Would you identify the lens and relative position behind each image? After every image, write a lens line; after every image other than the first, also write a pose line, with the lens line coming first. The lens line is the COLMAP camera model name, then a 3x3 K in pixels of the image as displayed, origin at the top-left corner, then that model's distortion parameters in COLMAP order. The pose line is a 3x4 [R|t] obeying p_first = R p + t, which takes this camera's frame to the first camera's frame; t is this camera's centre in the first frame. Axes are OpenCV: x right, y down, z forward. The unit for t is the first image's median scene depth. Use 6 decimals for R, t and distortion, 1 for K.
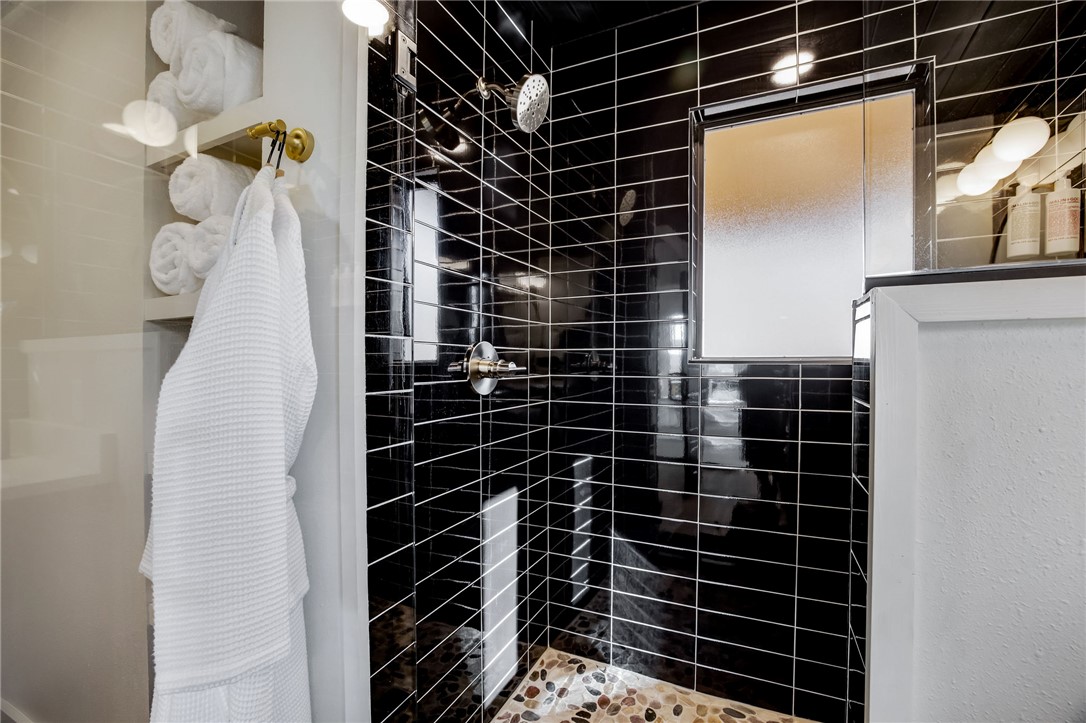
lens RADIAL K [[454.7, 0, 543.0], [0, 454.7, 361.5], [0, 0, 1]] dist [-0.048856, 0.013133]
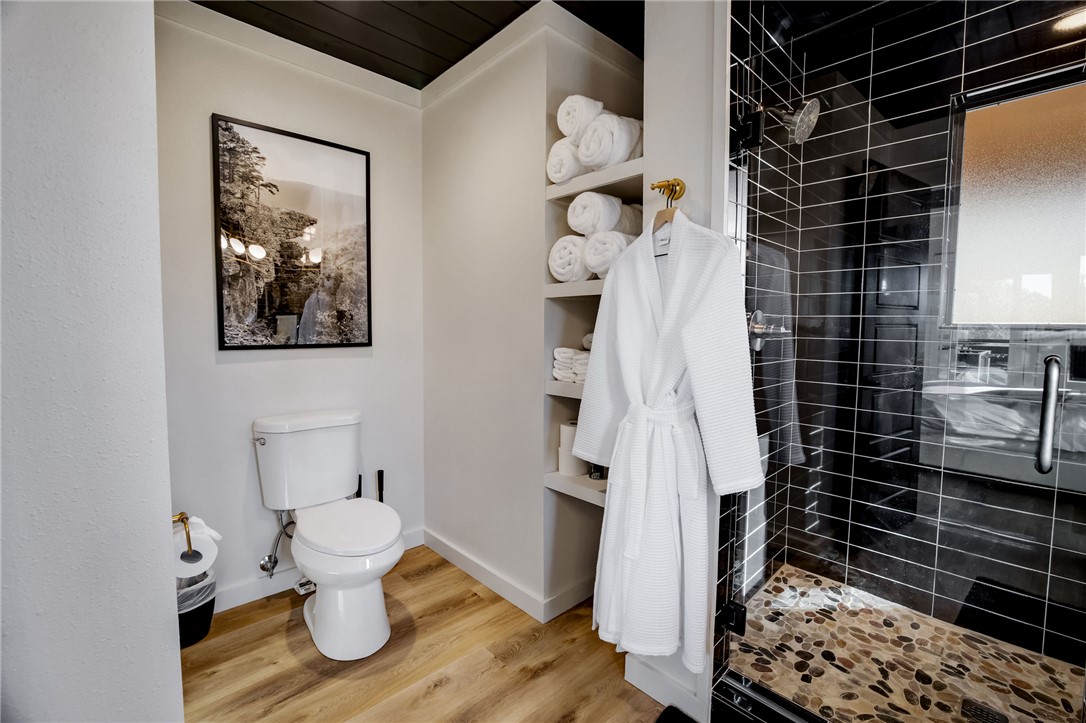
lens RADIAL K [[464.8, 0, 546.6], [0, 464.8, 349.1], [0, 0, 1]] dist [-0.045742, 0.013655]
pose [[0.941683, 0.024905, -0.335578, -0.224634], [-0.008414, 0.998688, 0.050505, 0.005033], [0.336396, -0.044736, 0.940658, -0.400869]]
